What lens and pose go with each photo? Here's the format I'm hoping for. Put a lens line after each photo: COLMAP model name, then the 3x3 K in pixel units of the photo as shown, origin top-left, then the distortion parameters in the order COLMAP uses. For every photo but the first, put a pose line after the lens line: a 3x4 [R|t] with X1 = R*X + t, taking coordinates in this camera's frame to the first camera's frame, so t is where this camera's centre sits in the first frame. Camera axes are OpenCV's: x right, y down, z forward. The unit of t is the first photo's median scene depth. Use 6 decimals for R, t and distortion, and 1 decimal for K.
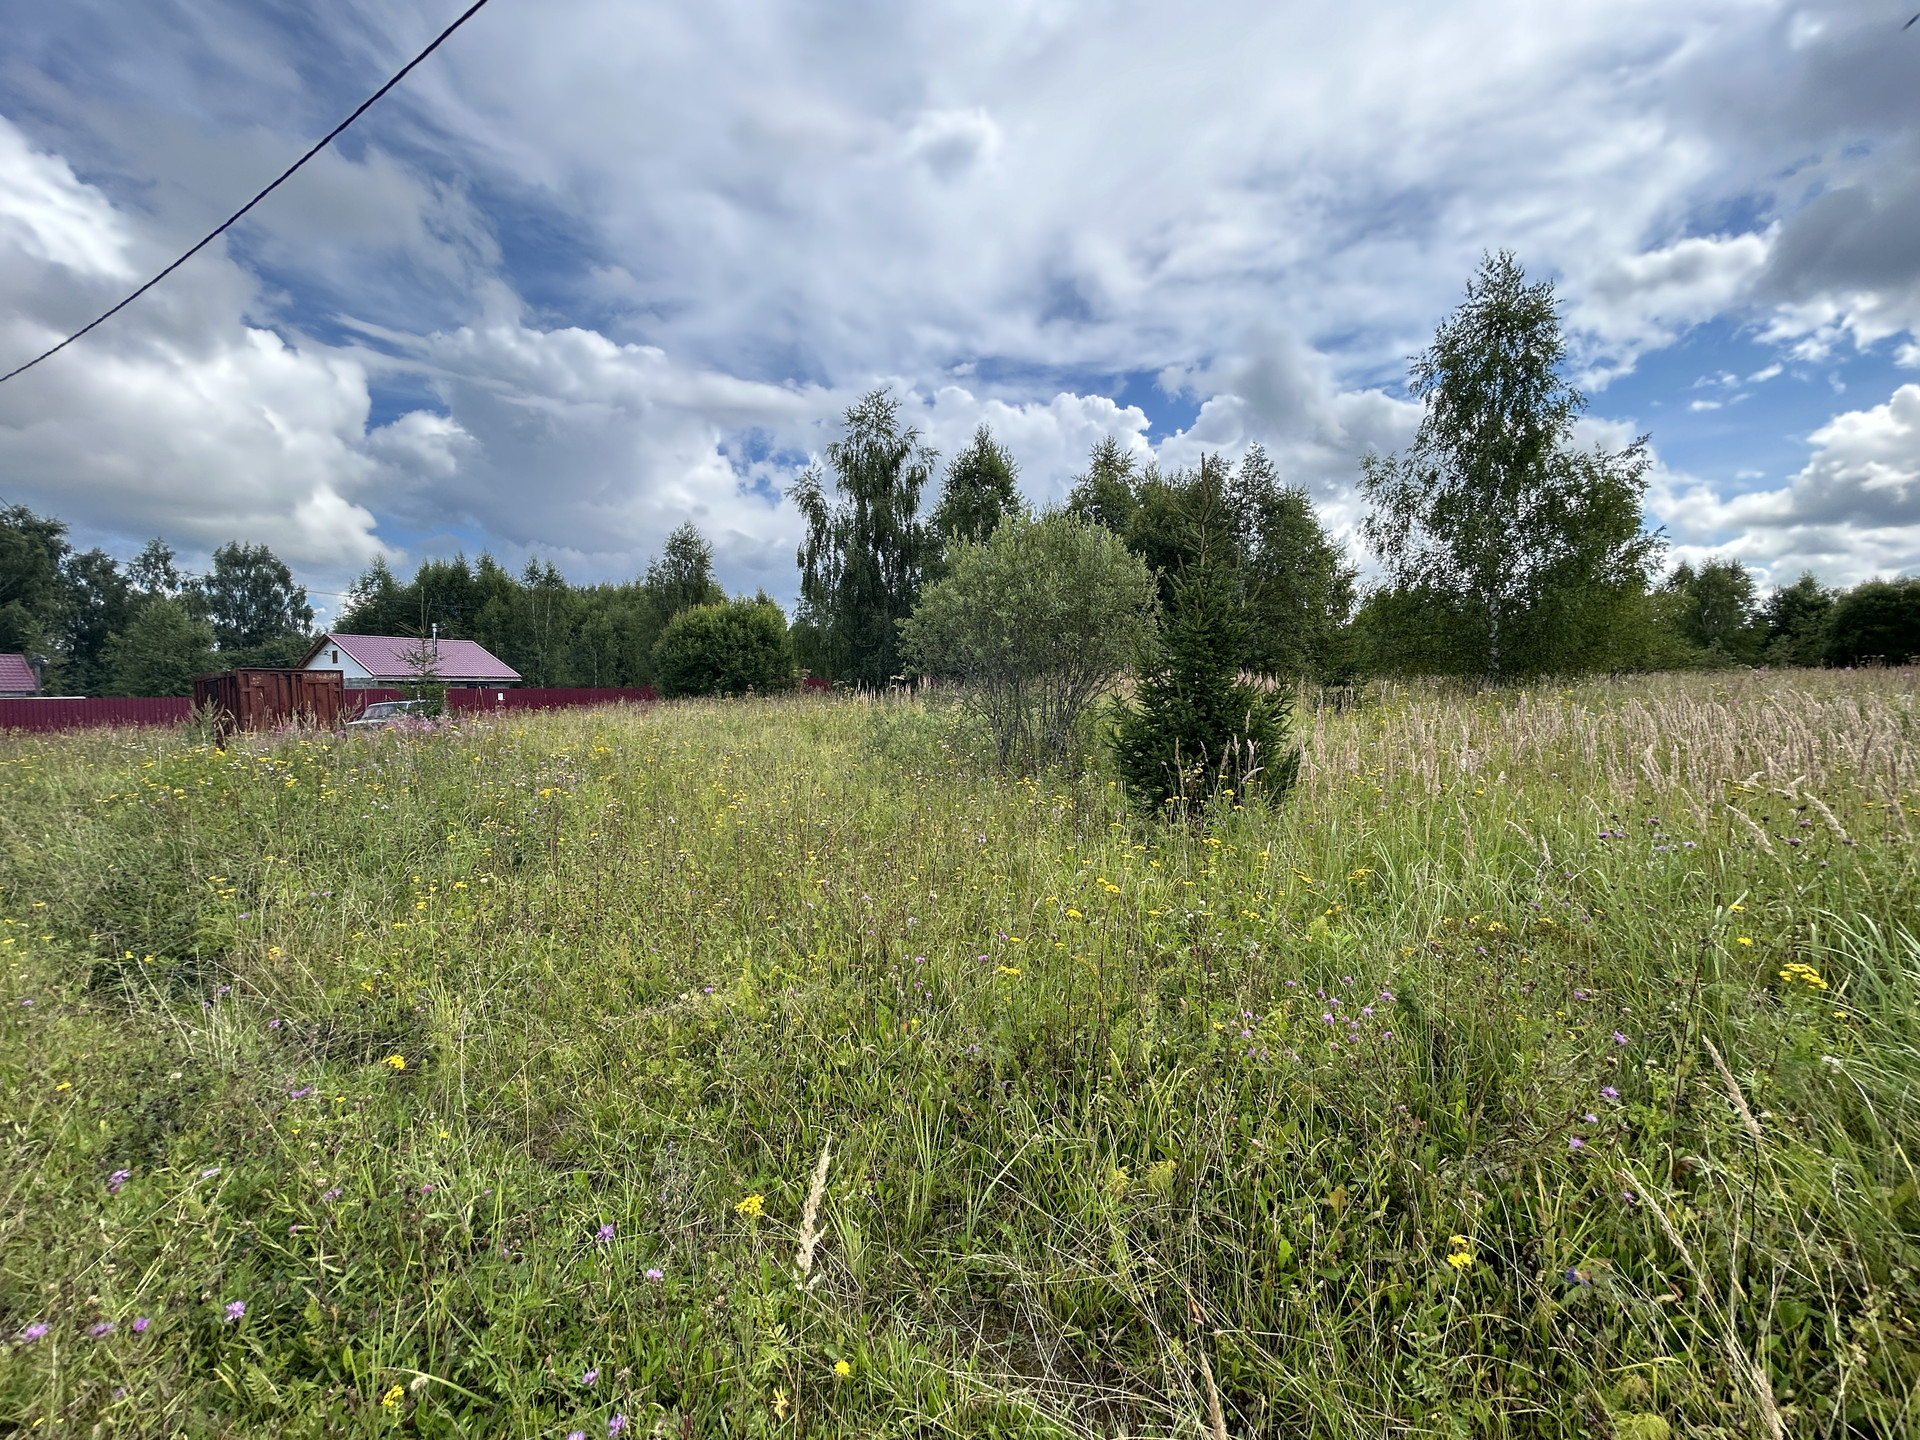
lens RADIAL K [[769.3, 0, 956.1], [0, 769.3, 715.0], [0, 0, 1]] dist [-0.001527, 0.000714]
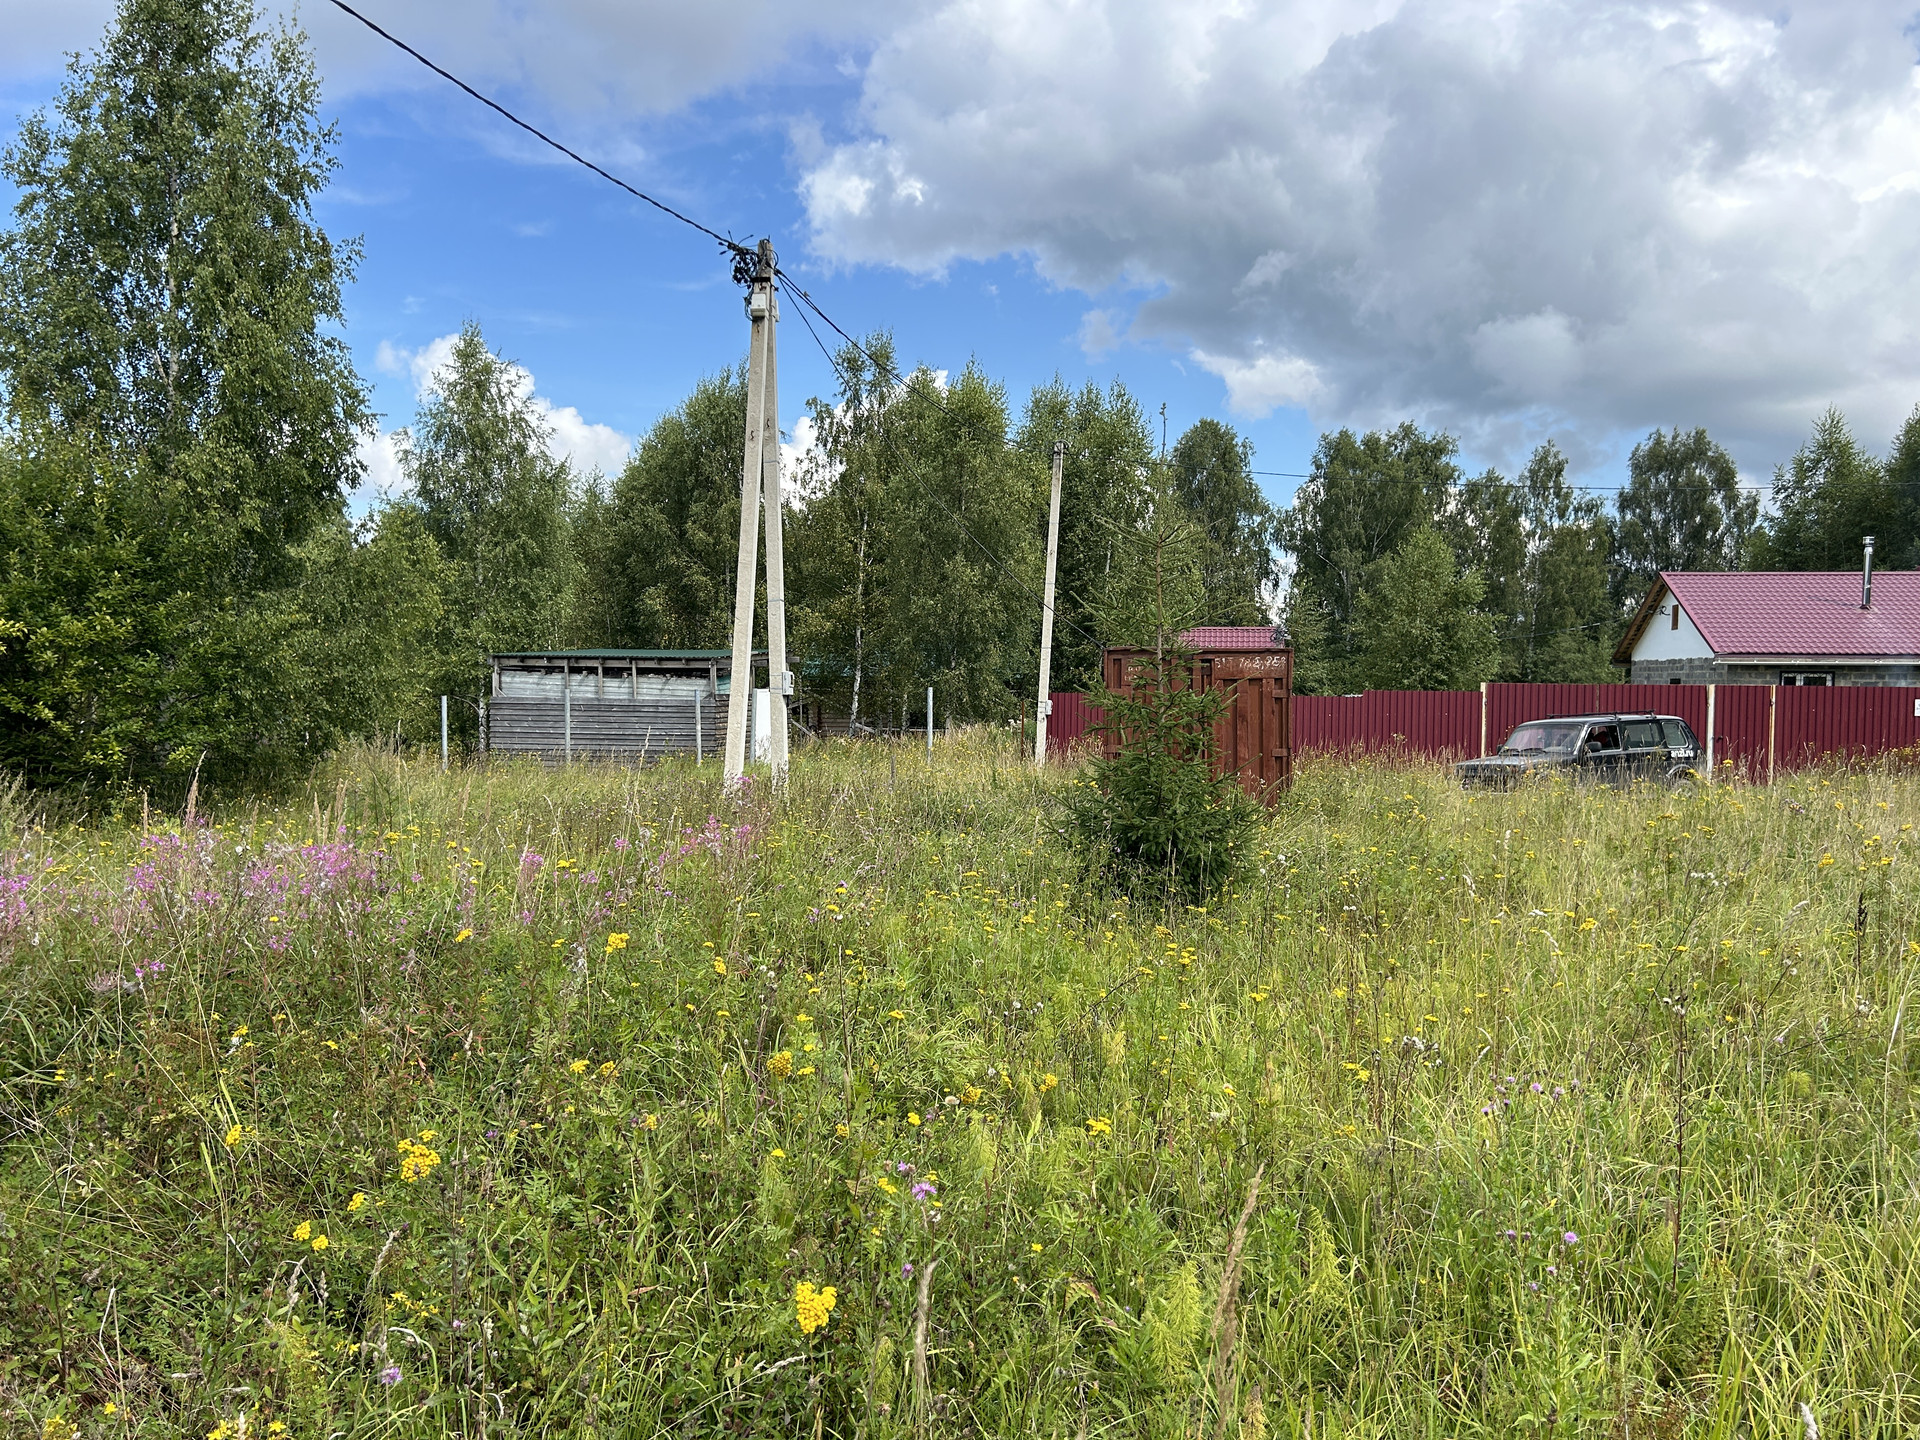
lens RADIAL K [[1438.1, 0, 960.0], [0, 1438.1, 720.0], [0, 0, 1]] dist [0.049688, -0.059147]
pose [[0.312931, 0.039747, -0.948944, -0.073068], [-0.041726, 0.998735, 0.028072, -0.027296], [0.948859, 0.030811, 0.314194, 0.469696]]
